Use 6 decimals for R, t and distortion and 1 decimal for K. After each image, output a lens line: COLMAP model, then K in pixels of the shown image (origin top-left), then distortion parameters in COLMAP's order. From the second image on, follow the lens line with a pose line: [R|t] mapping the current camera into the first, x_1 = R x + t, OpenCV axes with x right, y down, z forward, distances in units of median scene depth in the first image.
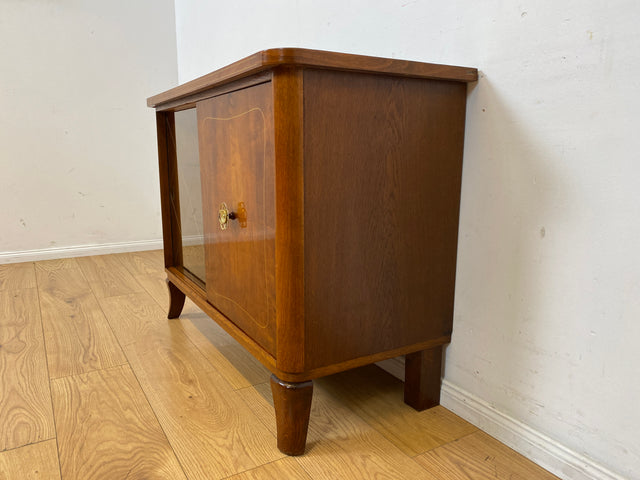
lens RADIAL K [[490.2, 0, 315.7], [0, 490.2, 243.8], [0, 0, 1]] dist [0.010883, 0.000535]
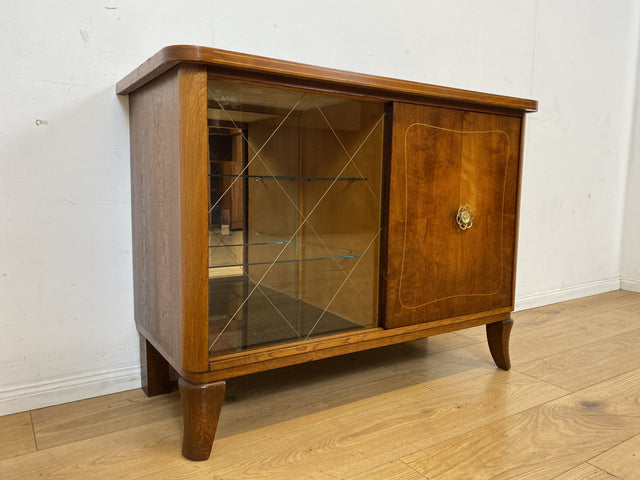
lens RADIAL K [[503.6, 0, 319.8], [0, 503.6, 237.7], [0, 0, 1]] dist [0.009164, 0.001095]
pose [[-0.045929, -0.113497, 0.992476, -1.157406], [0.172307, 0.977733, 0.119785, -0.180230], [-0.983972, 0.176513, -0.025350, 1.192168]]
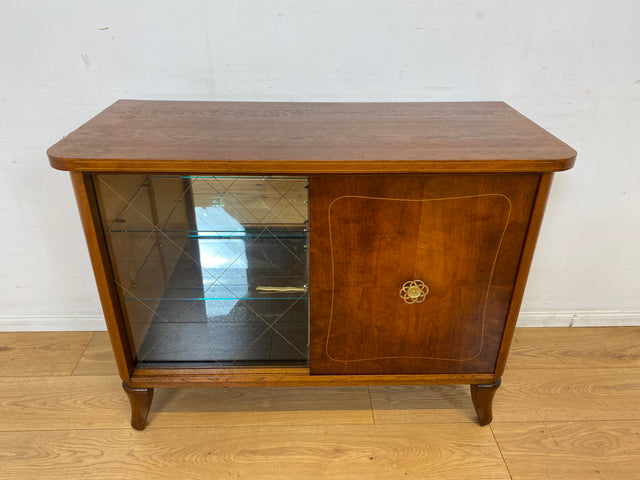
lens RADIAL K [[492.7, 0, 318.6], [0, 492.7, 240.4], [0, 0, 1]] dist [0.011739, -0.006417]
pose [[0.482592, -0.420311, 0.768404, -0.869574], [0.157241, 0.904651, 0.396083, -0.498873], [-0.861615, -0.070322, 0.502667, 0.589551]]
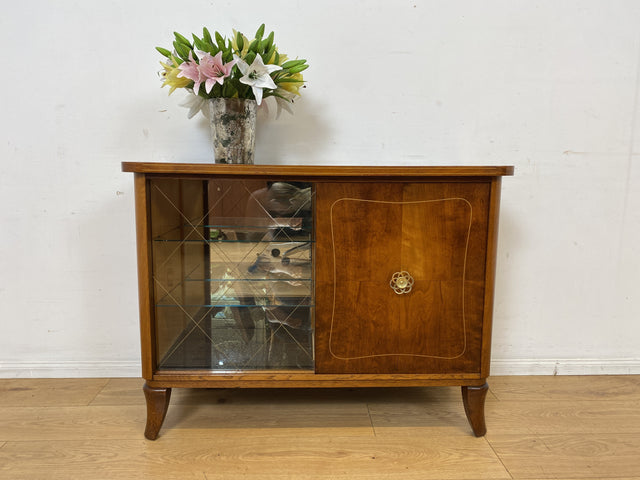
lens RADIAL K [[490.0, 0, 321.5], [0, 490.0, 236.0], [0, 0, 1]] dist [0.018765, -0.012880]
pose [[0.473481, -0.120672, 0.872499, -1.137262], [0.157144, 0.986251, 0.051127, -0.226576], [-0.866673, 0.112900, 0.485934, 0.505265]]
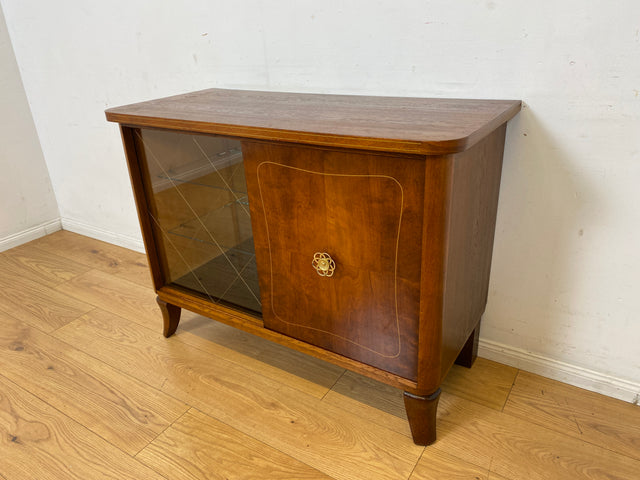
lens RADIAL K [[490.5, 0, 316.6], [0, 490.5, 240.9], [0, 0, 1]] dist [0.038786, -0.047818]
pose [[0.893026, -0.228669, 0.387576, -0.515660], [0.136151, 0.958200, 0.251627, -0.319957], [-0.428915, -0.171941, 0.886831, 0.085116]]
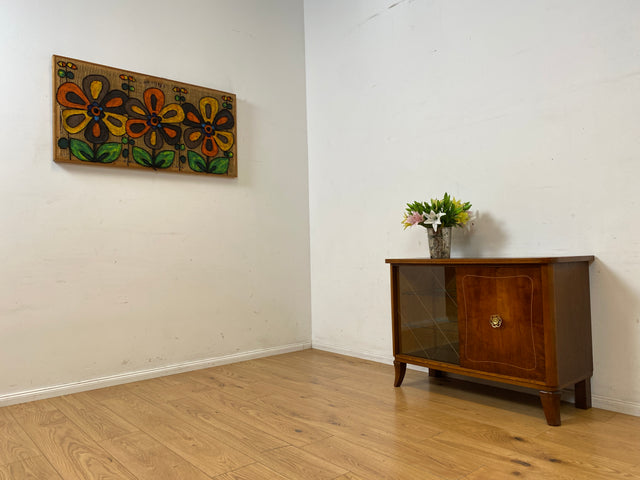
lens RADIAL K [[490.0, 0, 321.5], [0, 490.0, 236.0], [0, 0, 1]] dist [0.018765, -0.012880]
pose [[0.983022, -0.017386, 0.182663, -1.180214], [0.058312, 0.973495, -0.221152, 0.012690], [-0.173977, 0.228048, 0.957980, -0.928994]]
